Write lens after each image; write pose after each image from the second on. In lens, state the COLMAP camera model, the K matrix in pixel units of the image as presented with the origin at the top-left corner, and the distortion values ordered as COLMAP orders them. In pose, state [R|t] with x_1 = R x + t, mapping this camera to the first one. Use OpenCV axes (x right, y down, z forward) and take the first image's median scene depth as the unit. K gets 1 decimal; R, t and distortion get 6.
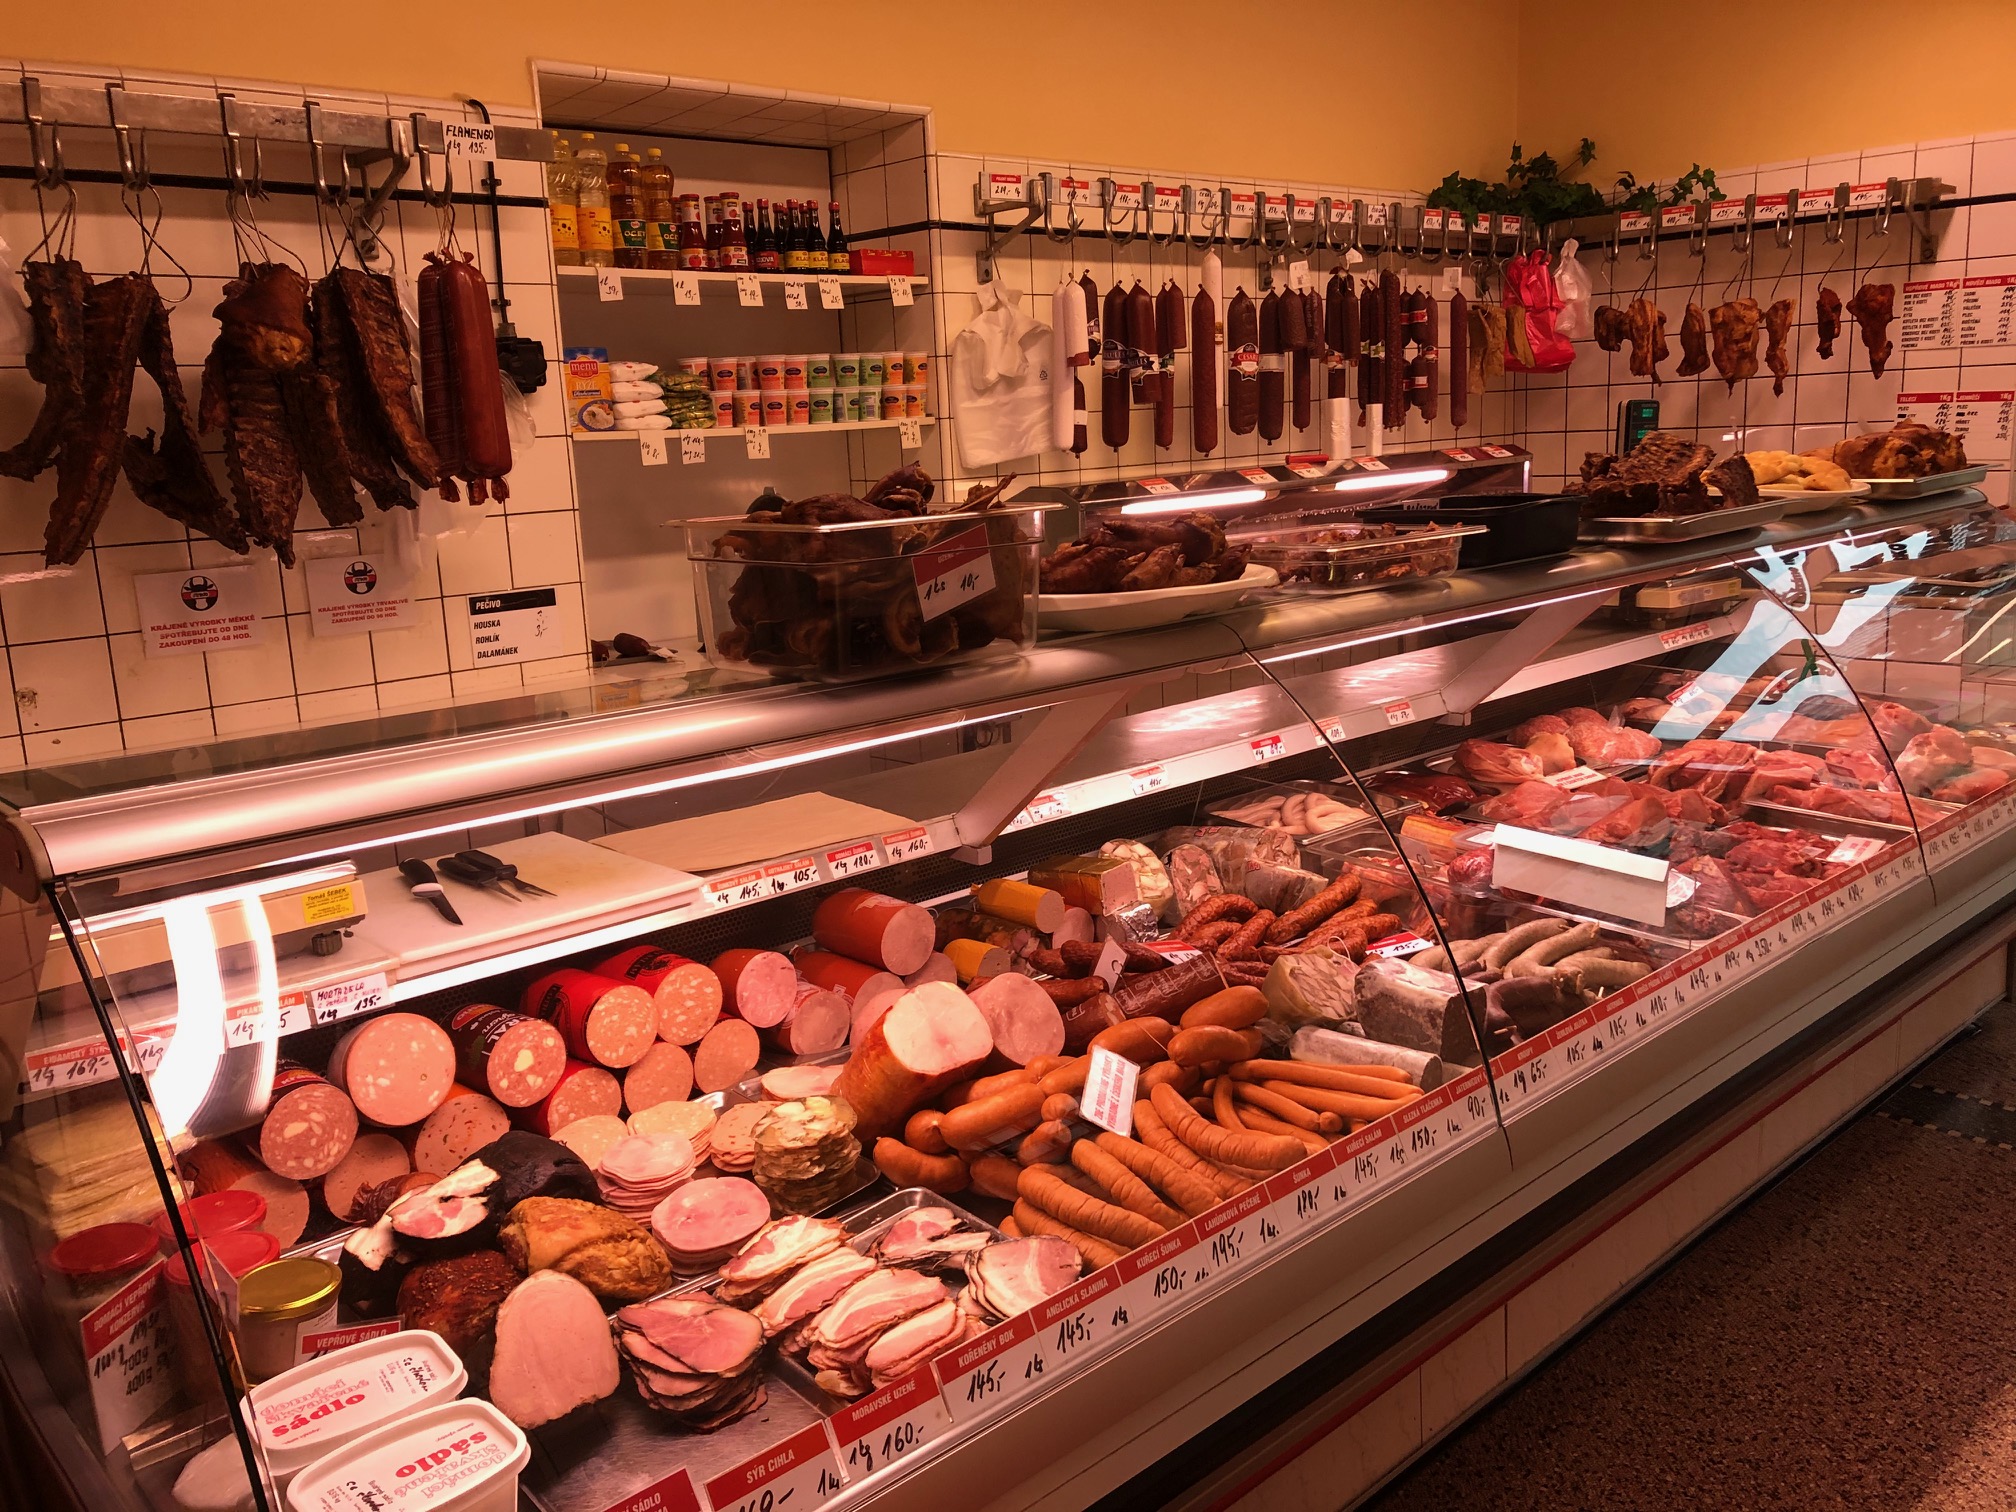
lens RADIAL K [[1632.6, 0, 1008.1], [0, 1632.6, 752.8], [0, 0, 1]] dist [0.017419, 0.006660]
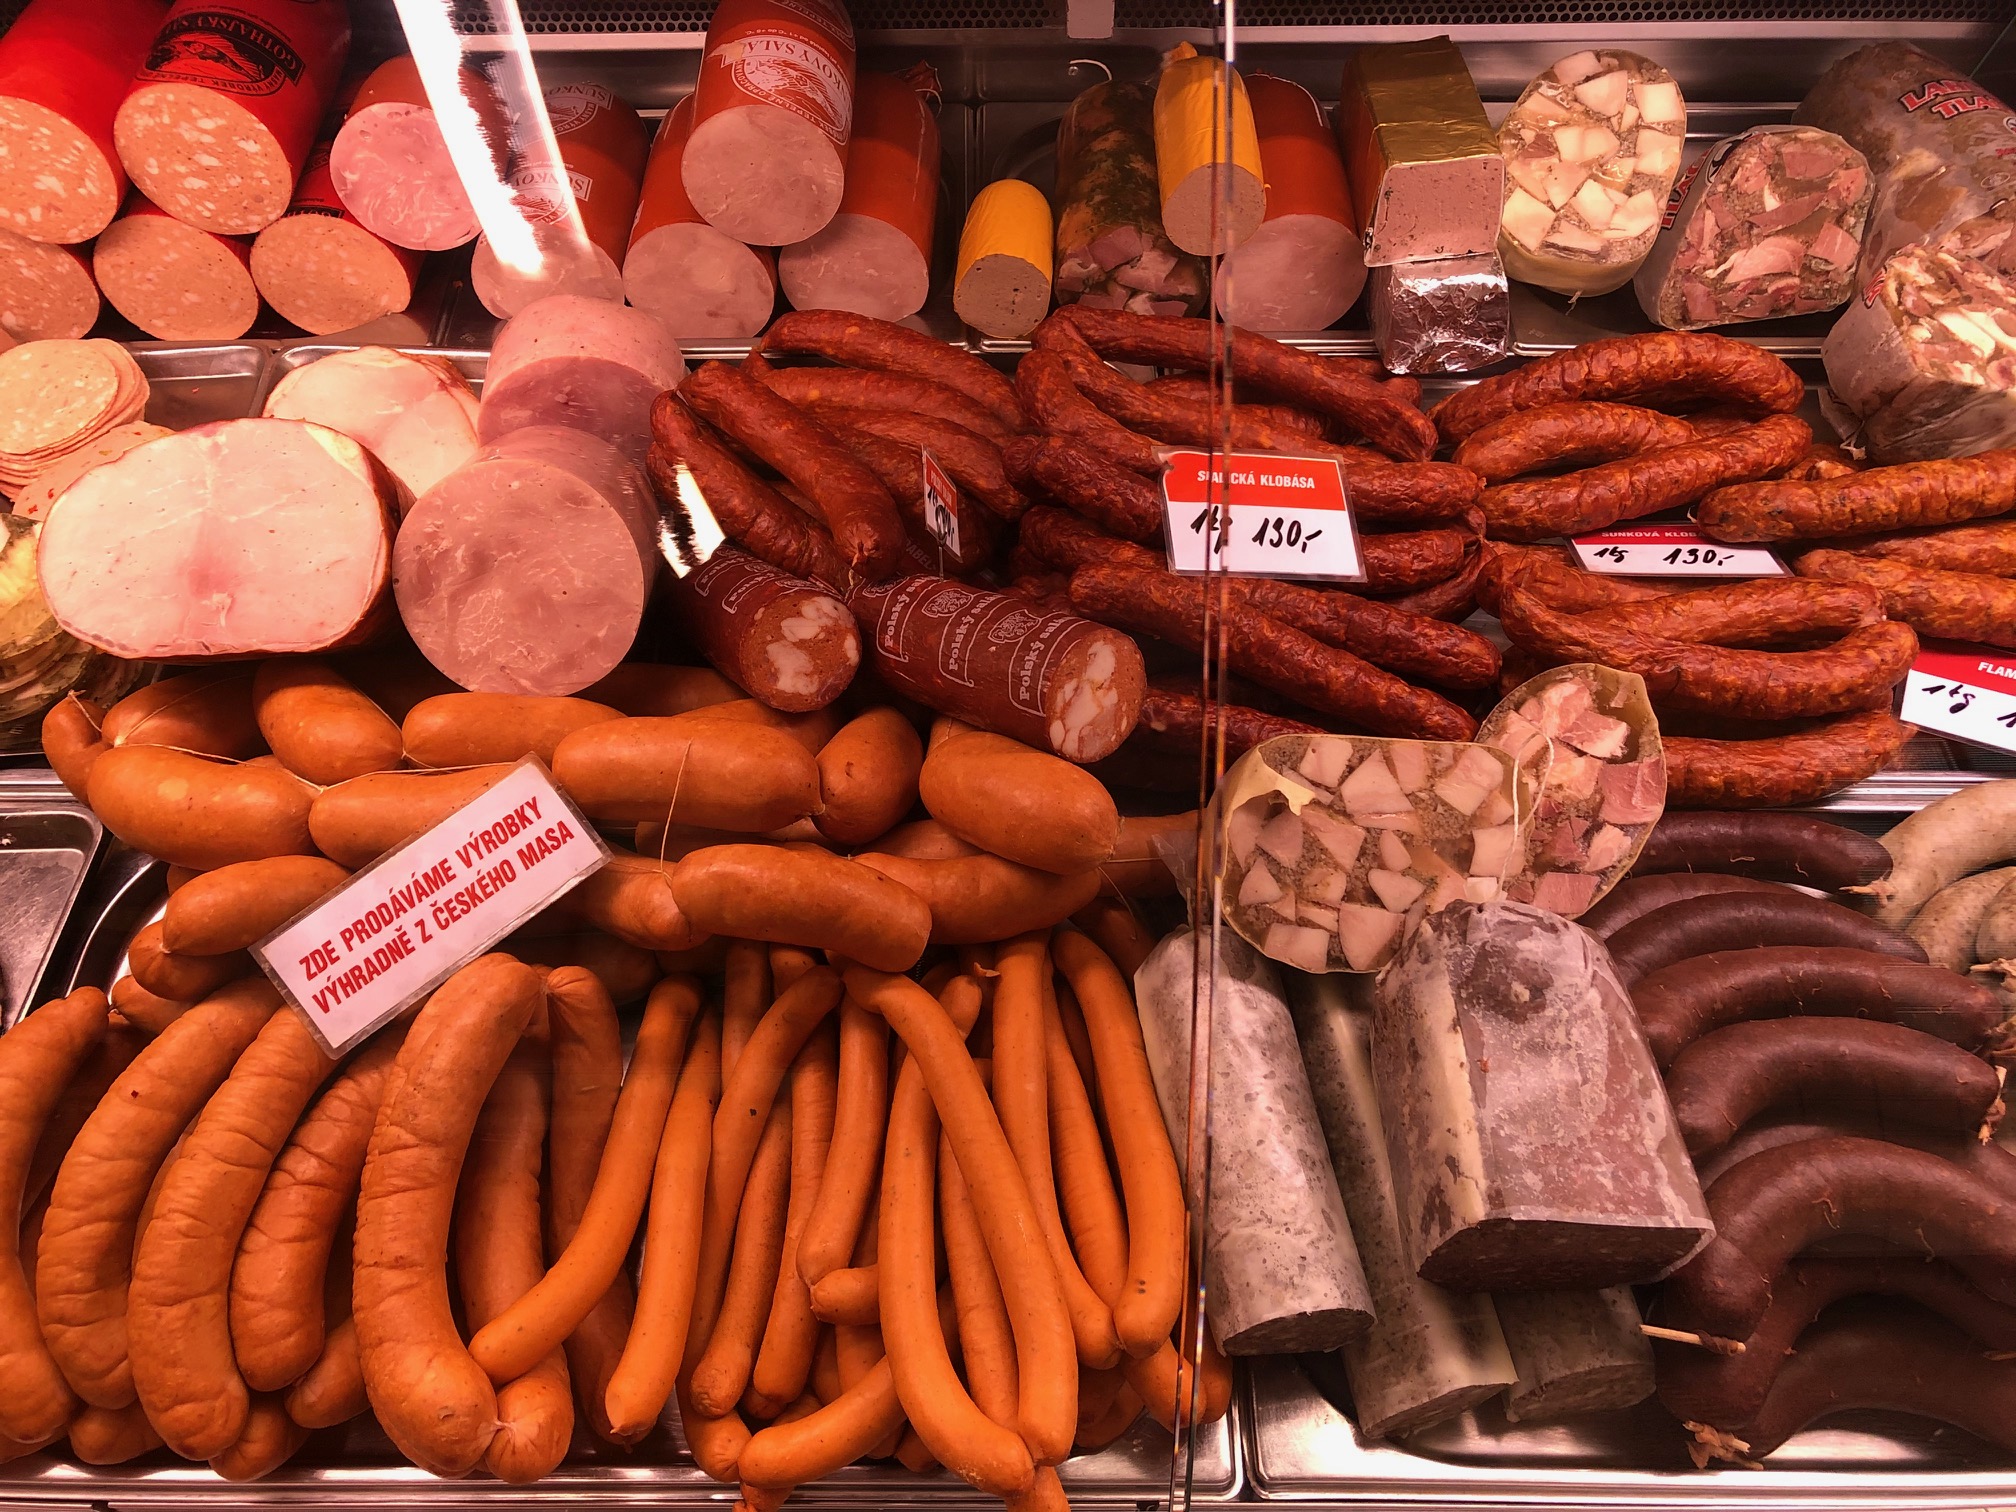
lens RADIAL K [[1632.6, 0, 1009.2], [0, 1632.6, 759.4], [0, 0, 1]] dist [0.017419, 0.006660]
pose [[0.733107, 0.570610, -0.370080, 0.266478], [-0.159580, 0.673271, 0.721970, -0.120449], [0.661127, -0.470223, 0.584637, 0.782360]]
